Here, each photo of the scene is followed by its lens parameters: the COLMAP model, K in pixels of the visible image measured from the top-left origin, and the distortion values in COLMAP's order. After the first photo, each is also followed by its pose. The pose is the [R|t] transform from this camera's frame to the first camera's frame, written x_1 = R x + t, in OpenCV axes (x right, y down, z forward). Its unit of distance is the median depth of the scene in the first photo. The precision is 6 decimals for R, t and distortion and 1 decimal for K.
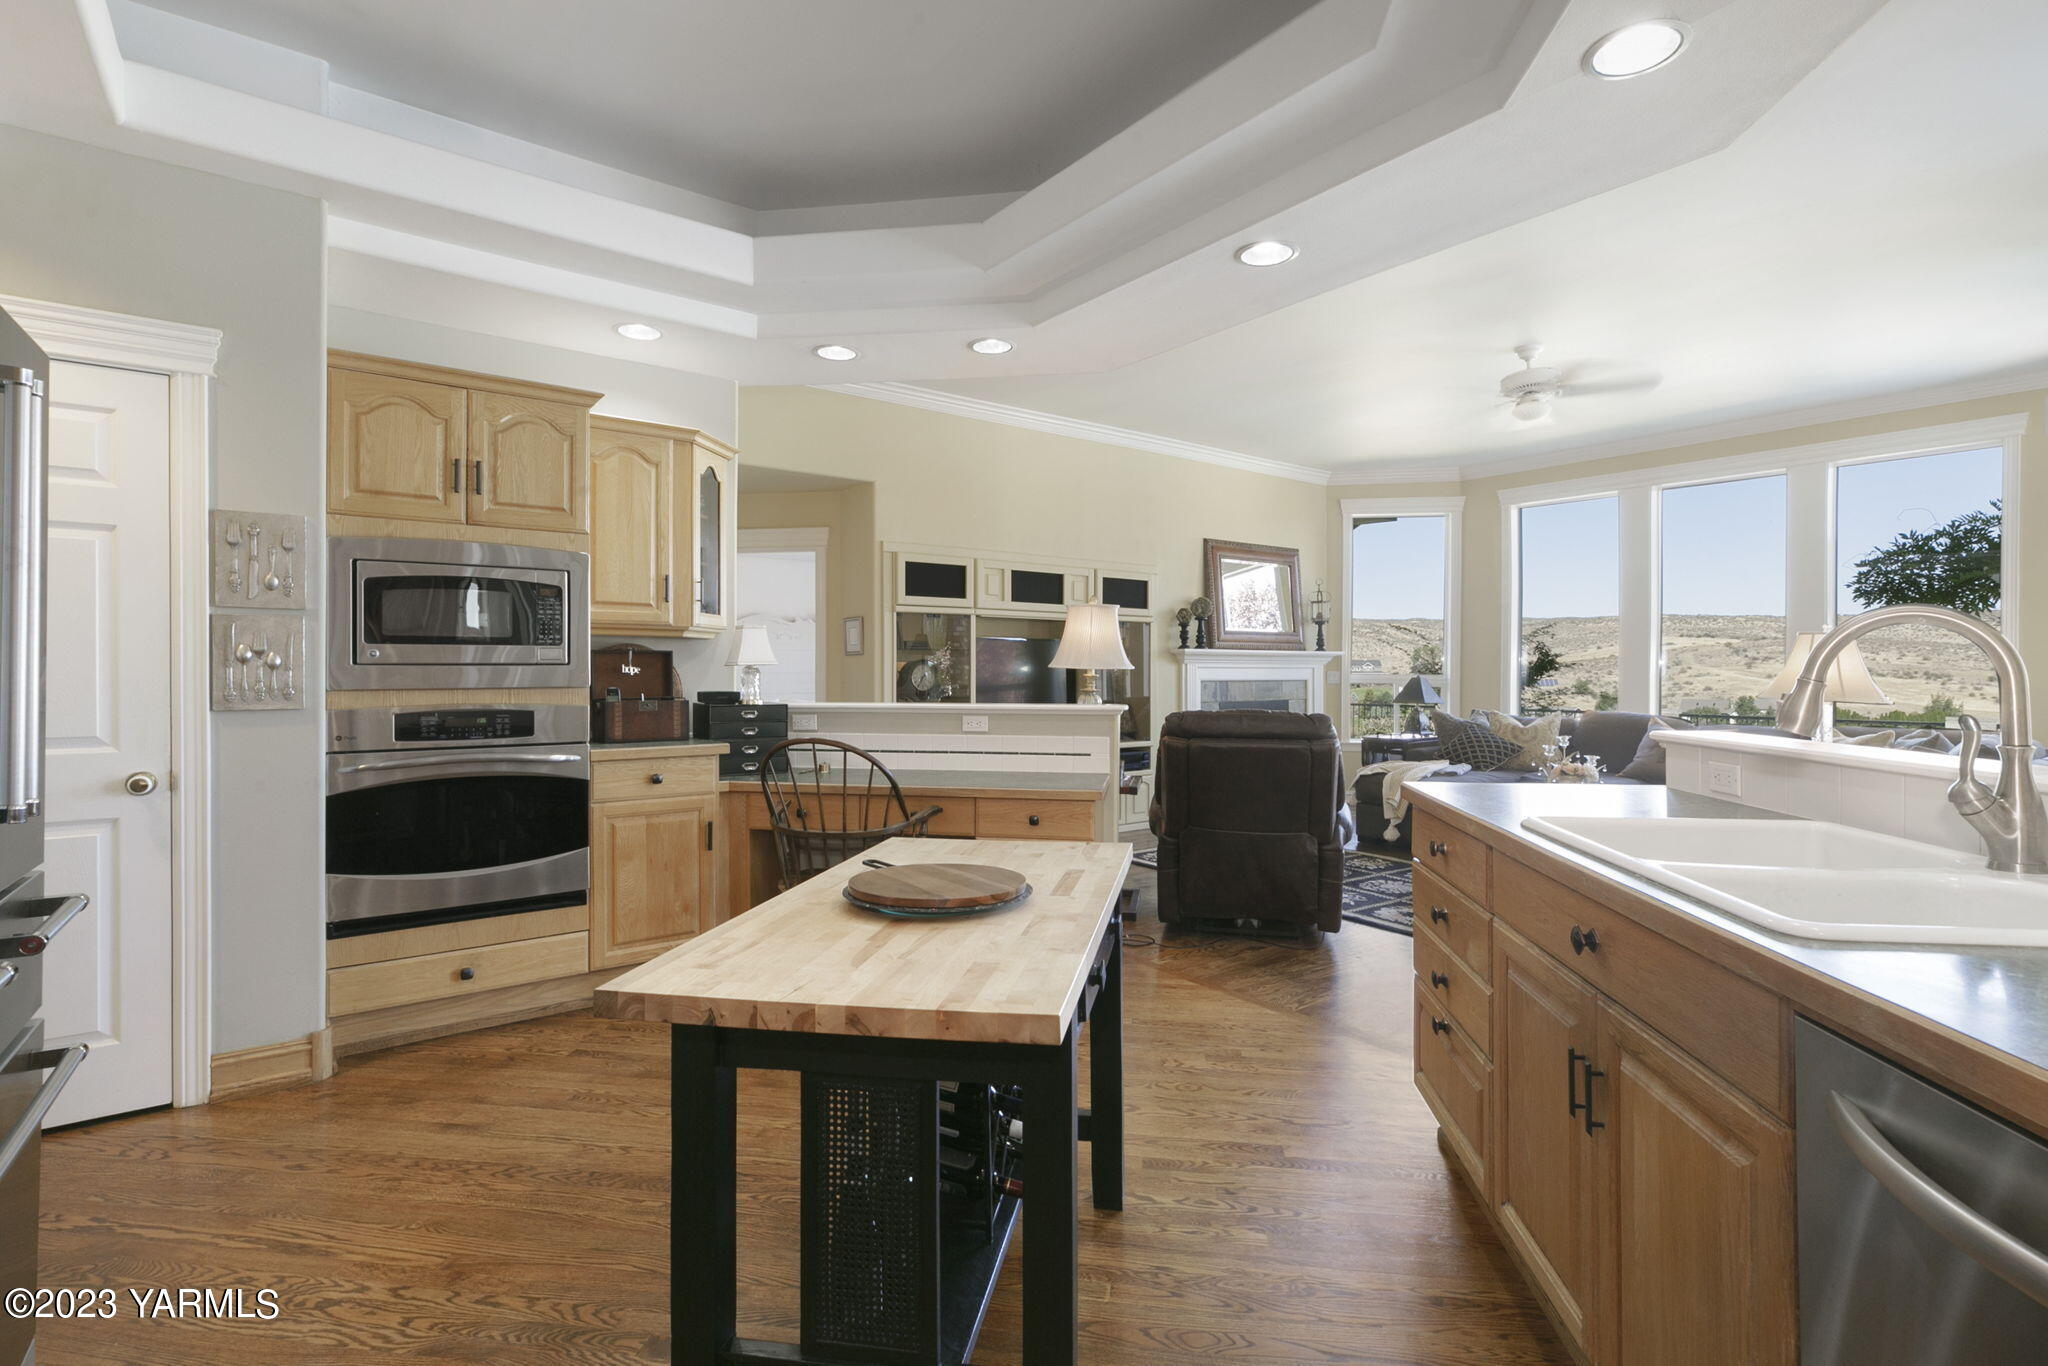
lens RADIAL K [[947.5, 0, 1042.9], [0, 947.5, 673.1], [0, 0, 1]] dist [0.002003, -0.000343]
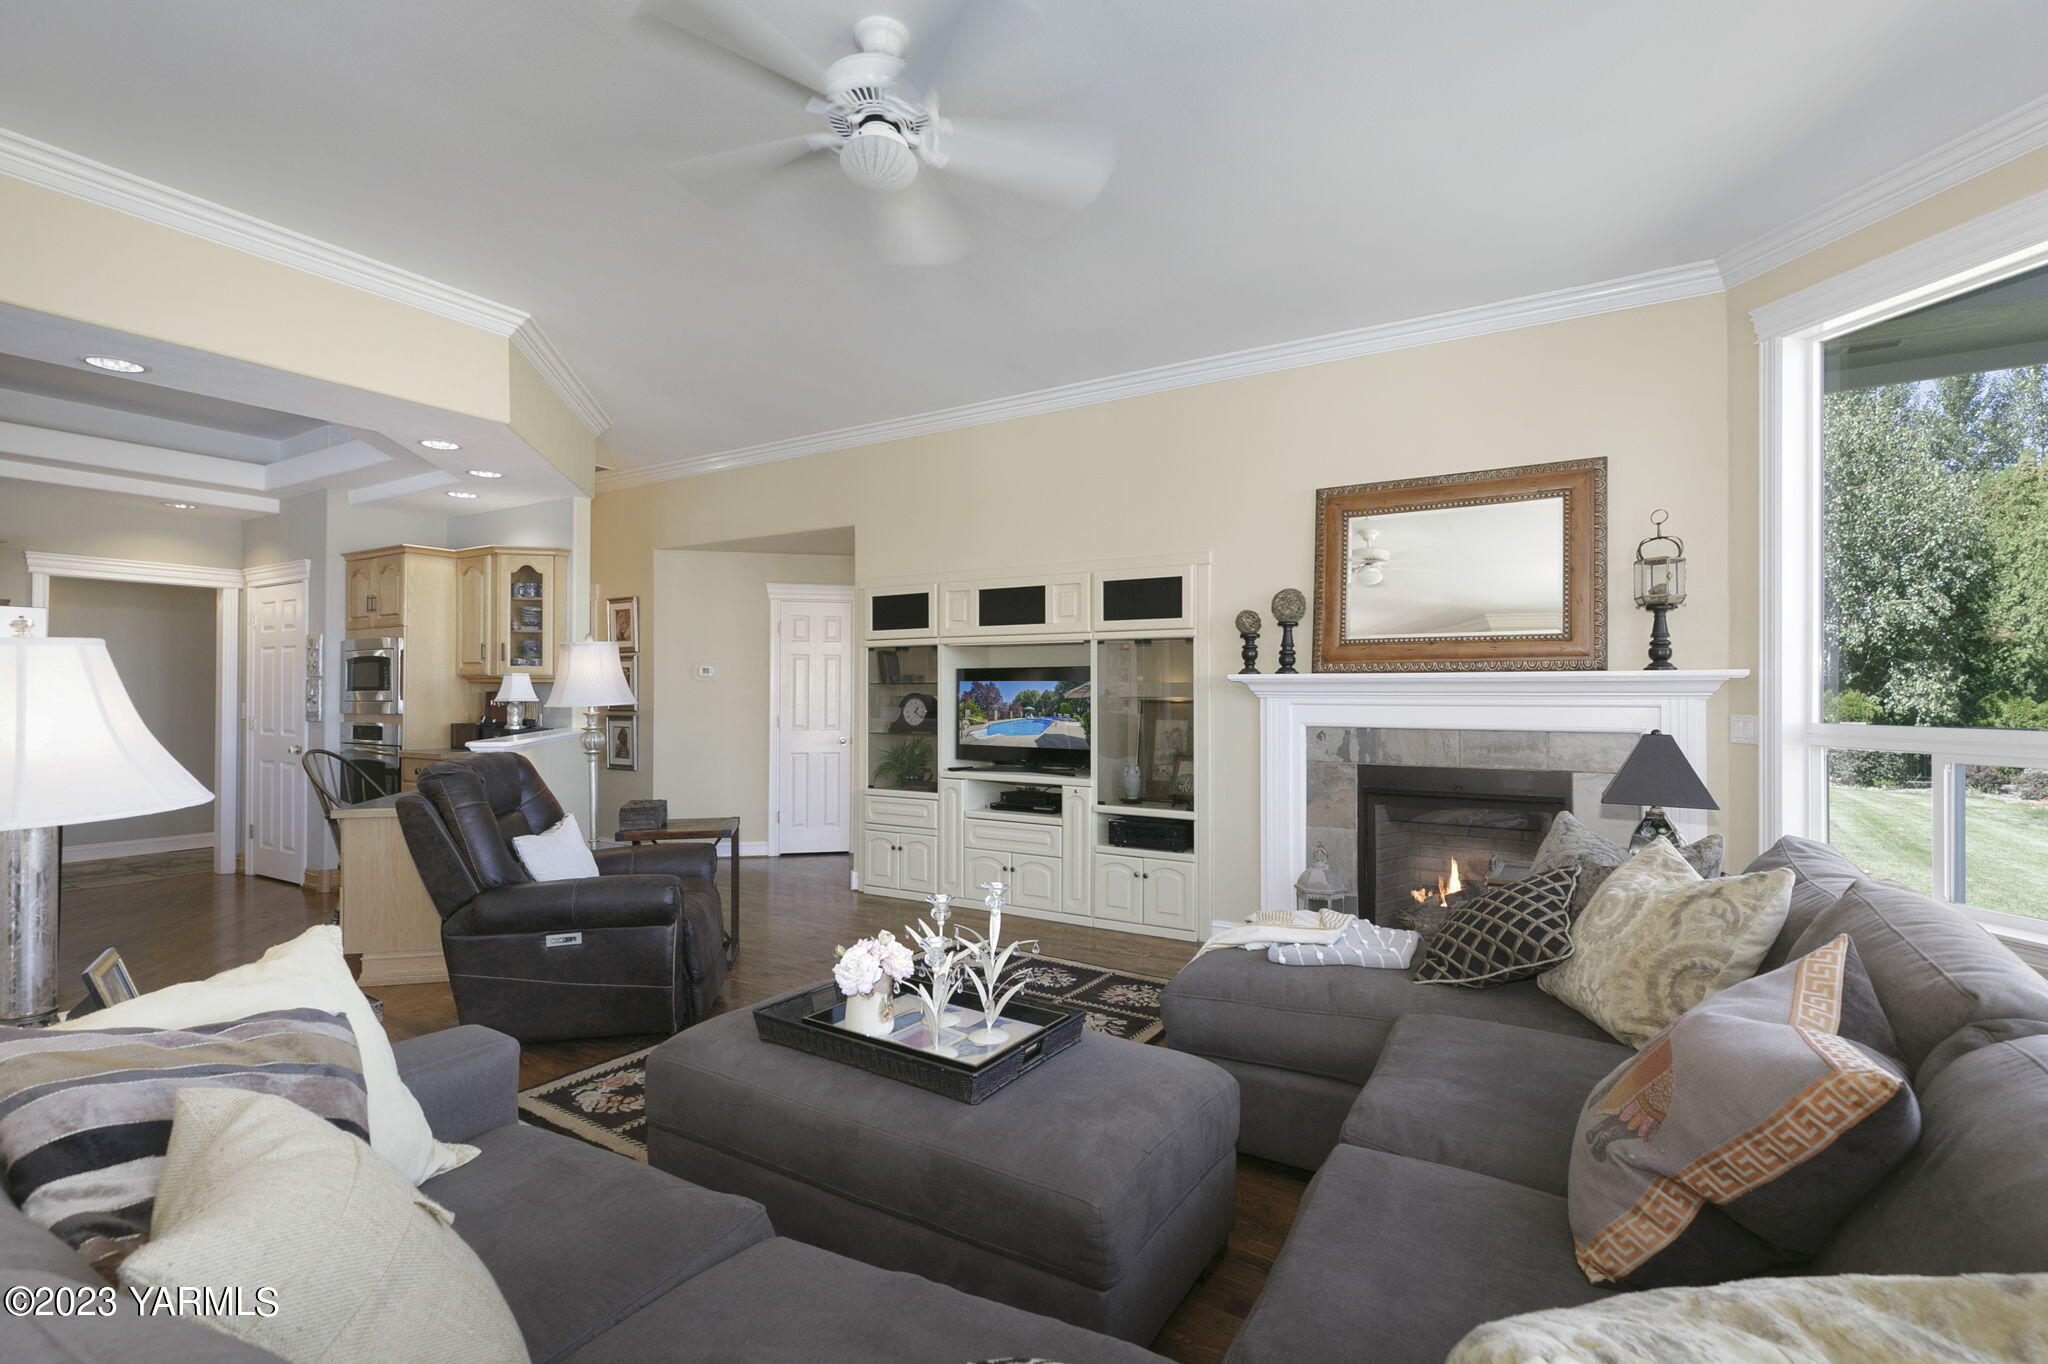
lens RADIAL K [[947.5, 0, 1051.9], [0, 947.5, 685.7], [0, 0, 1]] dist [0.002003, -0.000343]
pose [[0.355187, -0.007517, -0.934765, 0.685845], [-0.006861, 0.999920, -0.010648, -0.009981], [0.934770, 0.010196, 0.355106, 0.642253]]
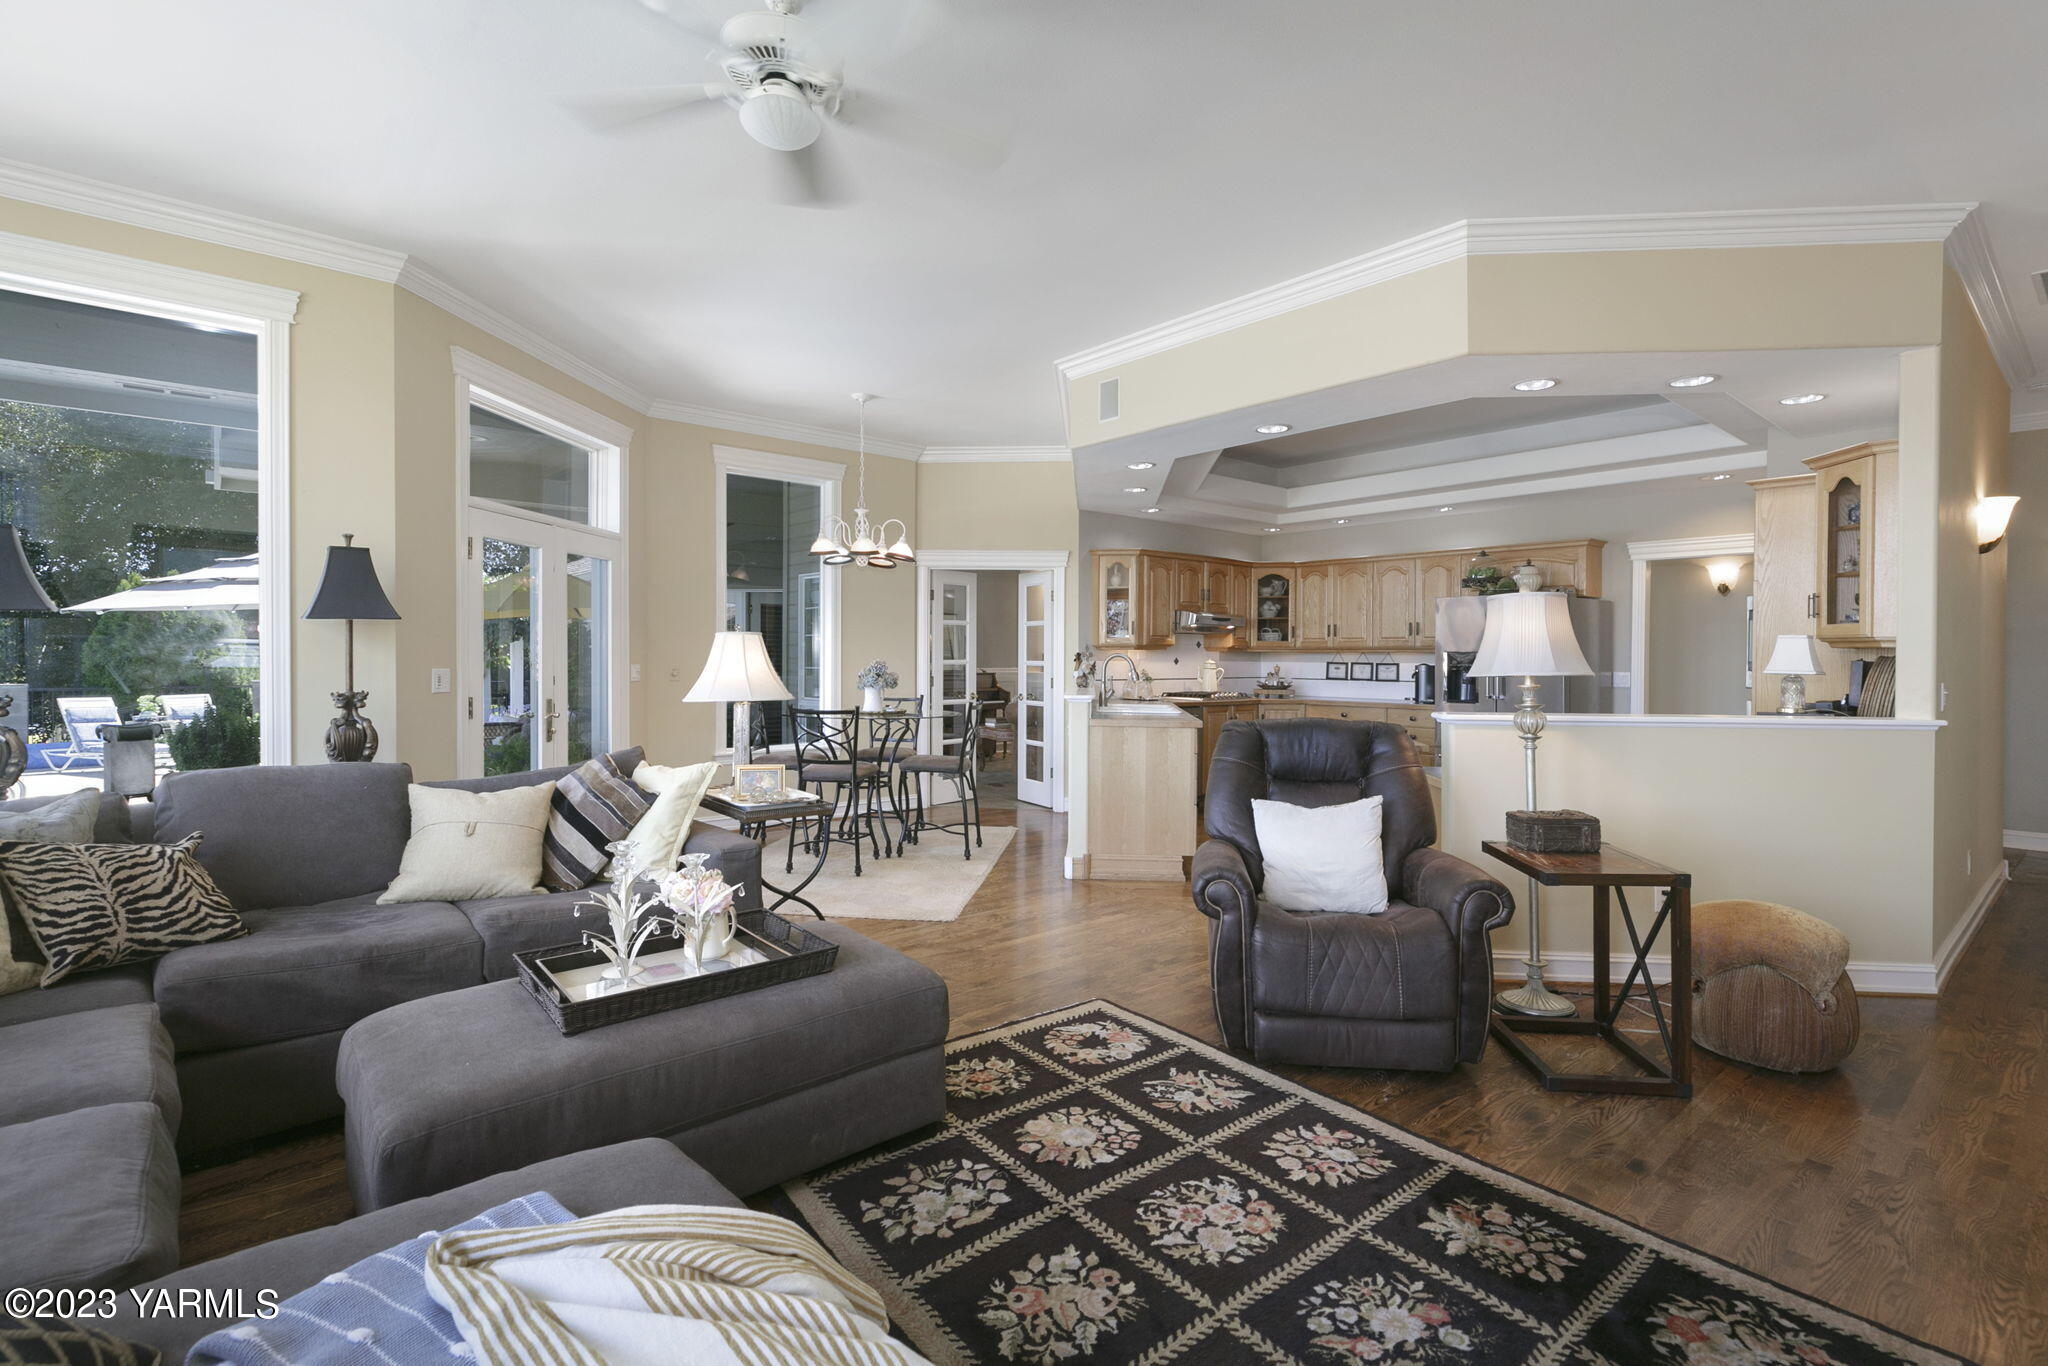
lens RADIAL K [[947.5, 0, 1015.1], [0, 947.5, 654.7], [0, 0, 1]] dist [0.002003, -0.000343]
pose [[-0.999128, -0.007758, -0.041029, 0.293206], [-0.007937, 0.999960, 0.004202, -0.012406], [0.040995, 0.004524, -0.999149, 1.036789]]
